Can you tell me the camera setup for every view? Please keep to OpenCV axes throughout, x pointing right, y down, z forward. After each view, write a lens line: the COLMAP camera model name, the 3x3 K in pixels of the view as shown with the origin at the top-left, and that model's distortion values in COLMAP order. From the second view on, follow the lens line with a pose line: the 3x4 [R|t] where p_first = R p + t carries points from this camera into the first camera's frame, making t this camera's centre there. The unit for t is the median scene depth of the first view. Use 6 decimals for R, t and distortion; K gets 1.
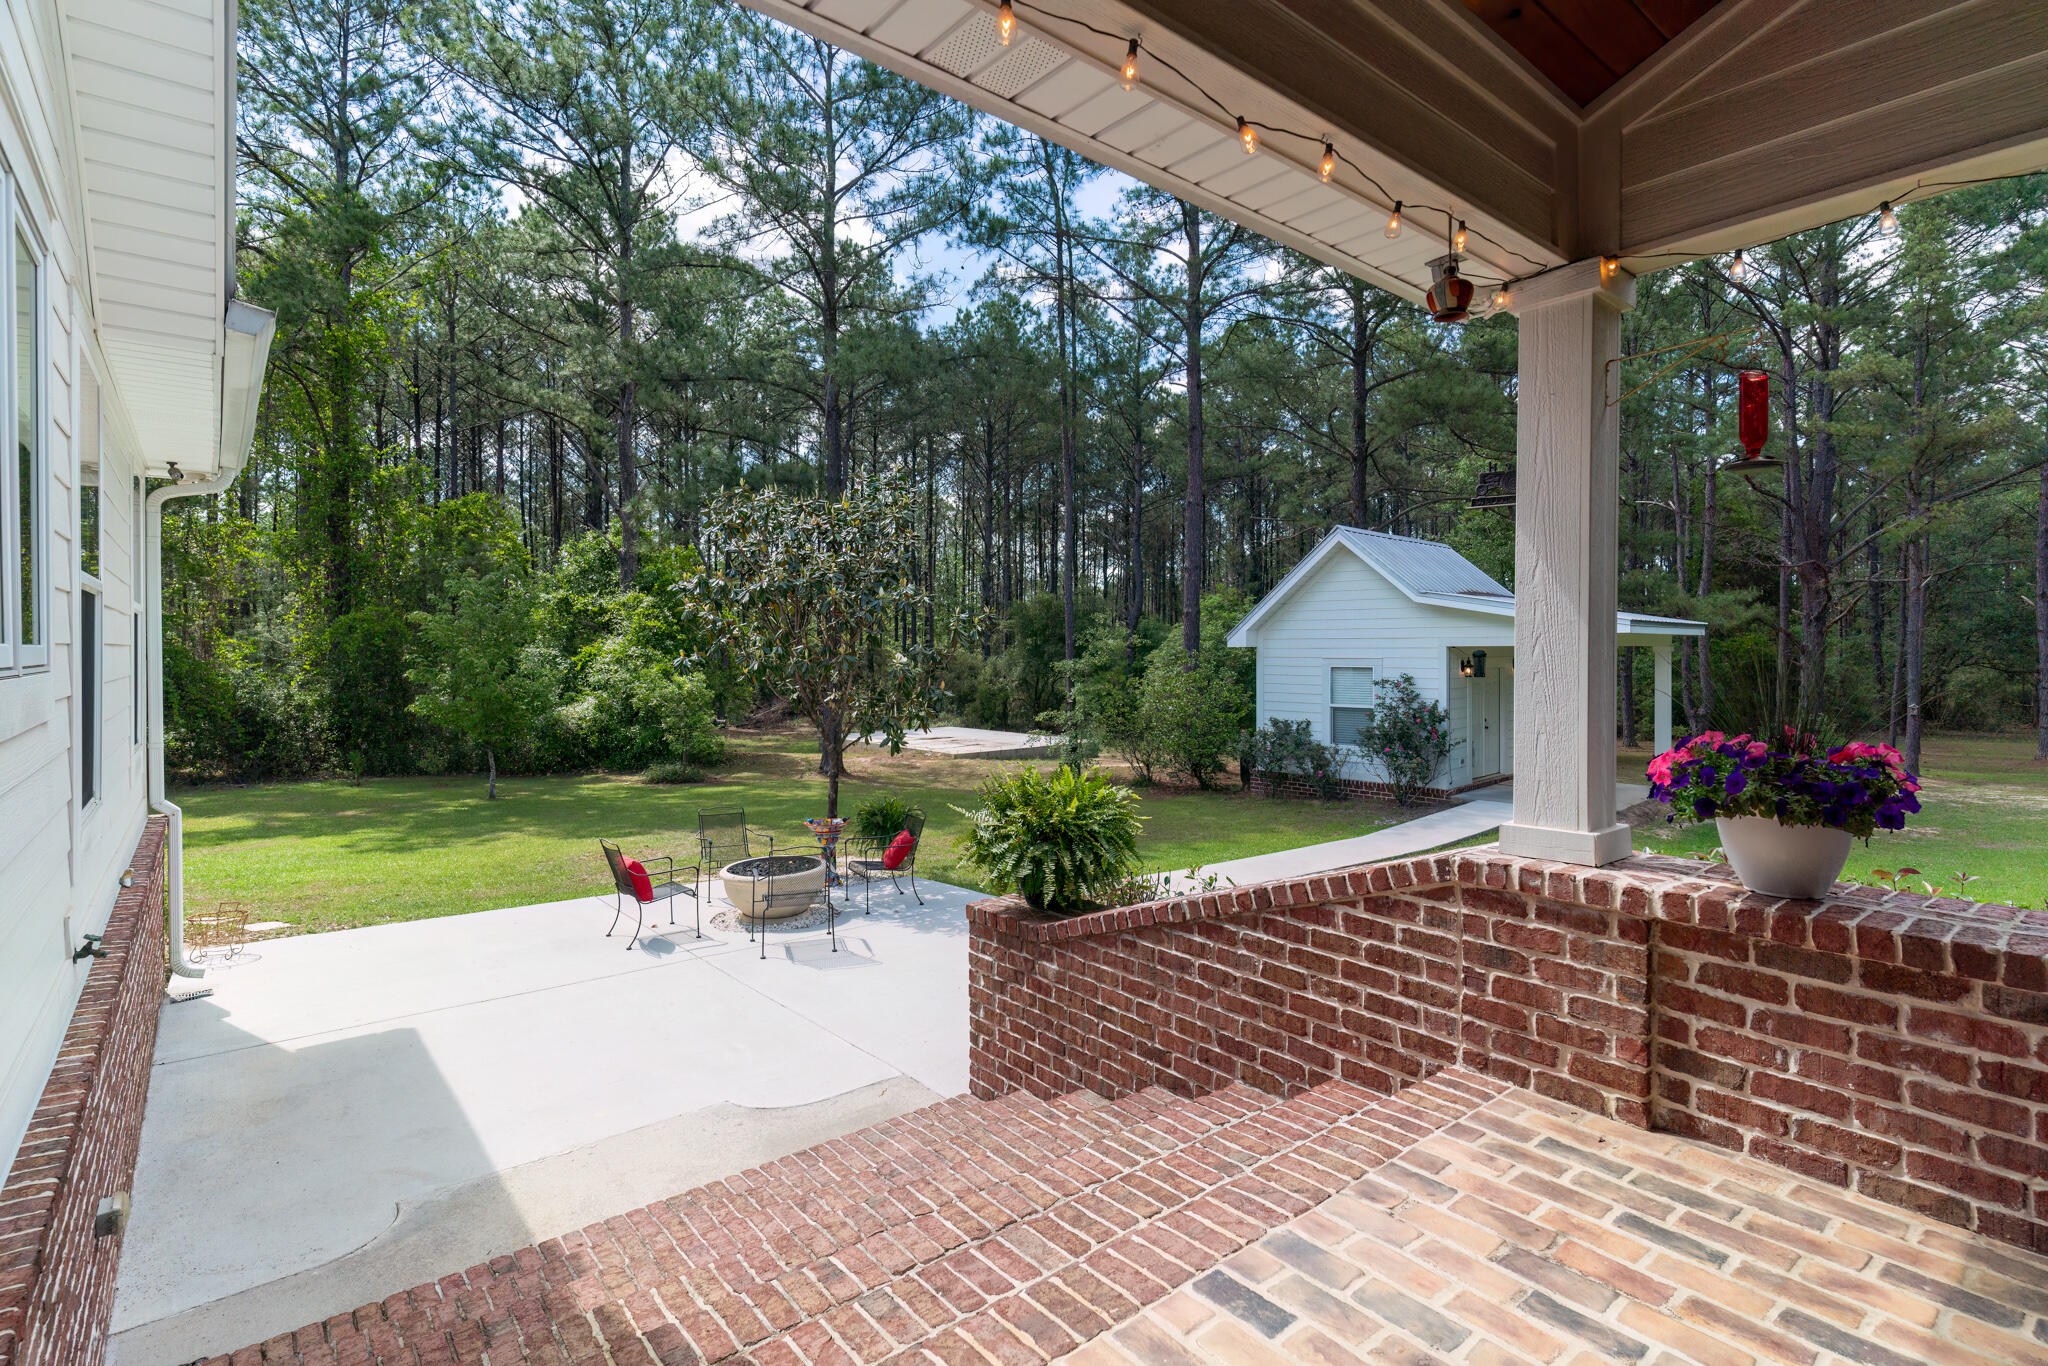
lens RADIAL K [[990.7, 0, 1025.8], [0, 990.7, 663.9], [0, 0, 1]] dist [-0.002291, 0.000319]
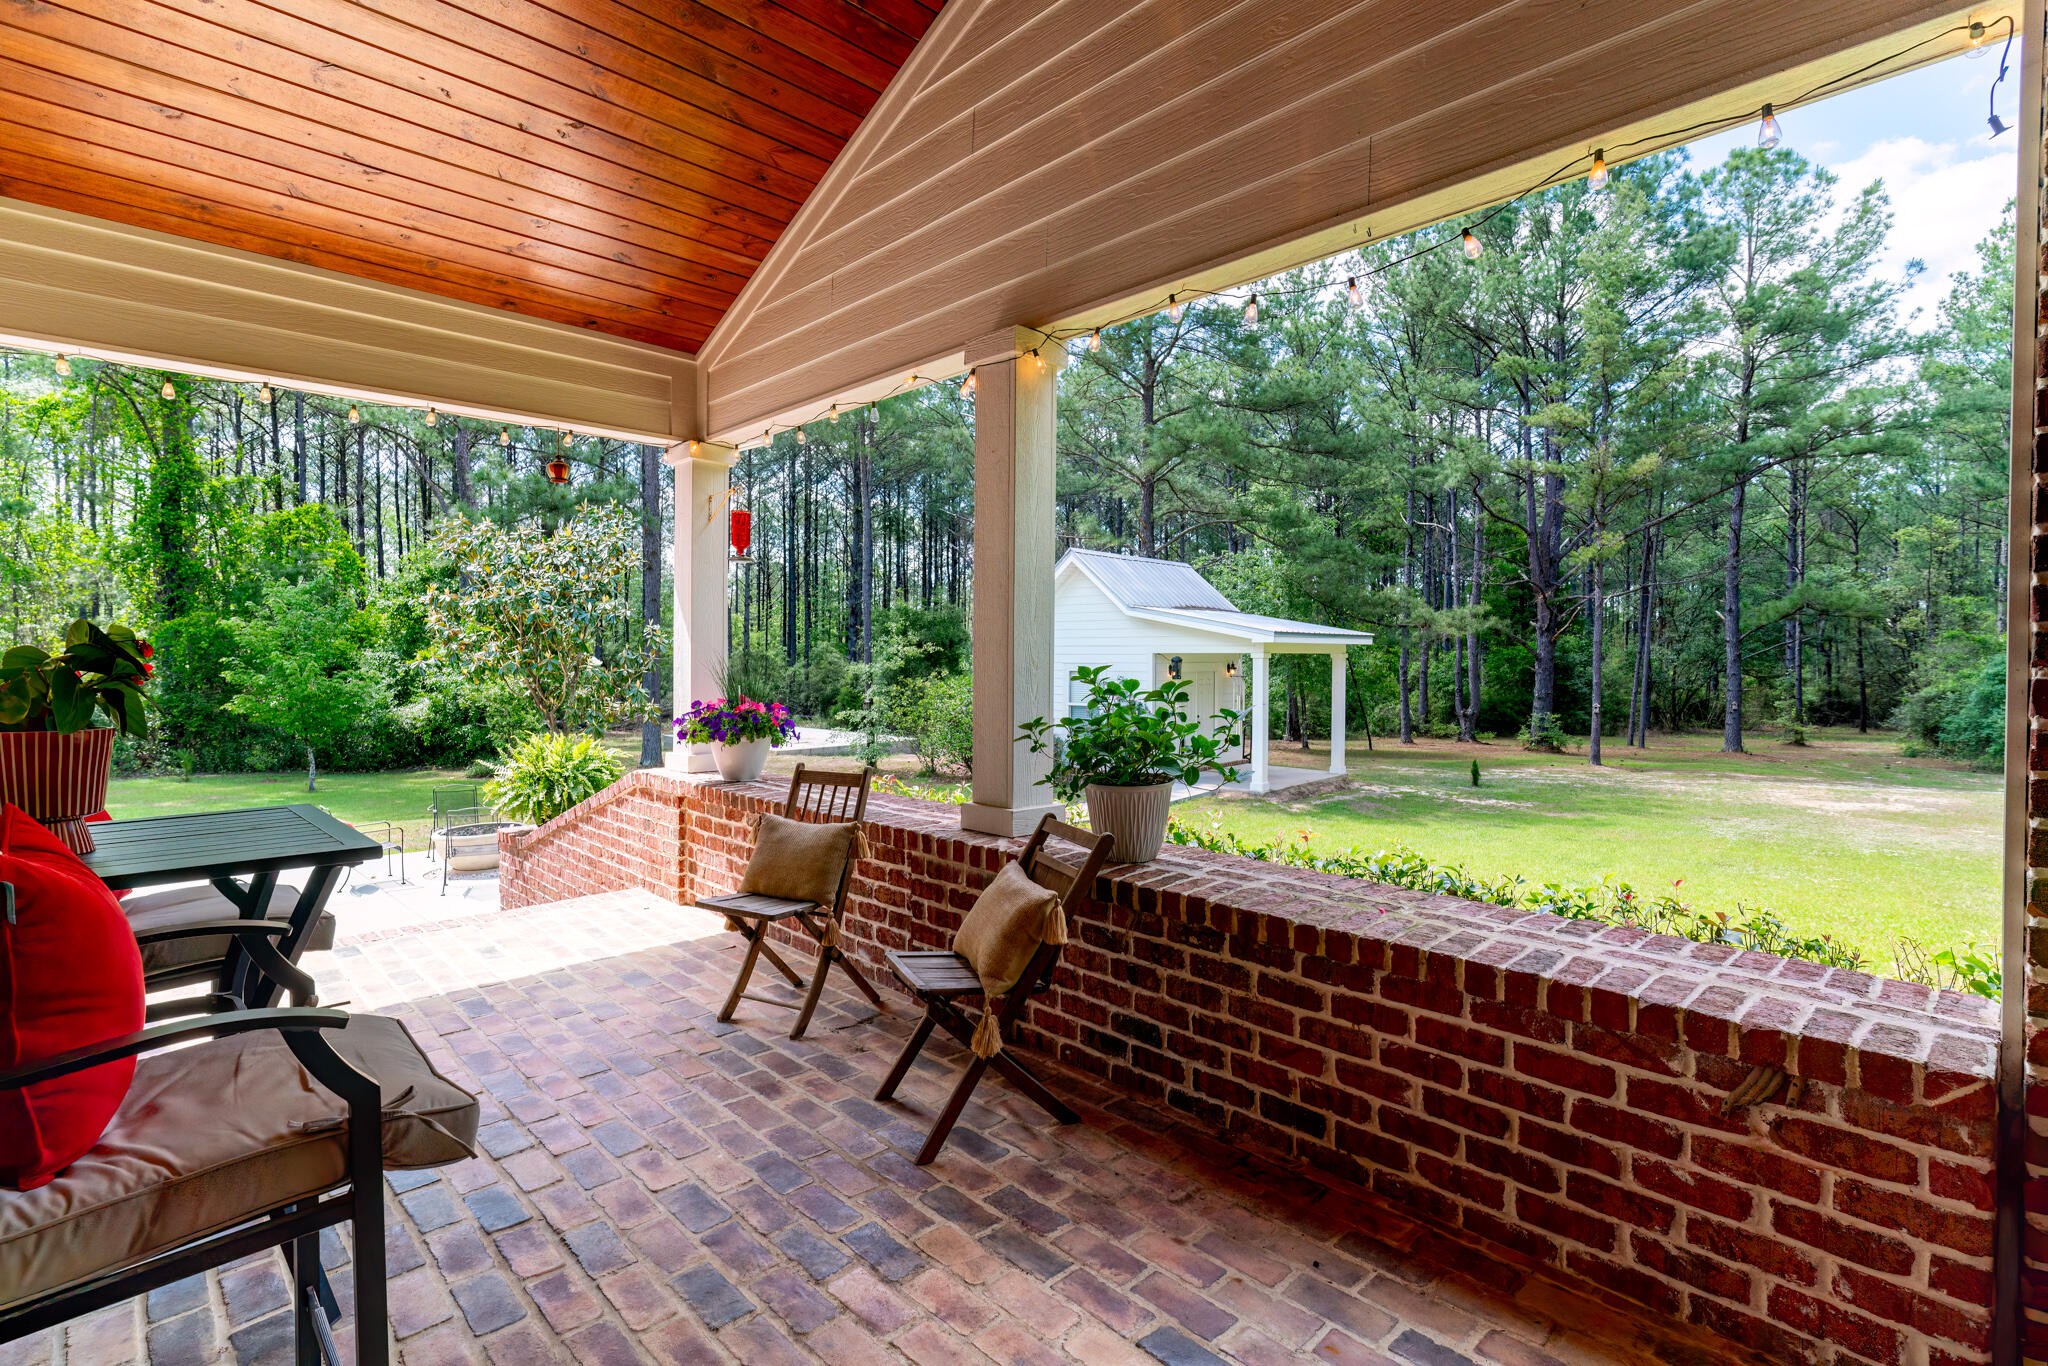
lens RADIAL K [[990.7, 0, 1022.5], [0, 990.7, 682.9], [0, 0, 1]] dist [-0.002291, 0.000319]
pose [[0.997416, 0.001072, 0.071834, 0.141717], [-0.002031, 0.999910, 0.013279, 0.001957], [-0.071813, -0.013390, 0.997328, -0.116909]]
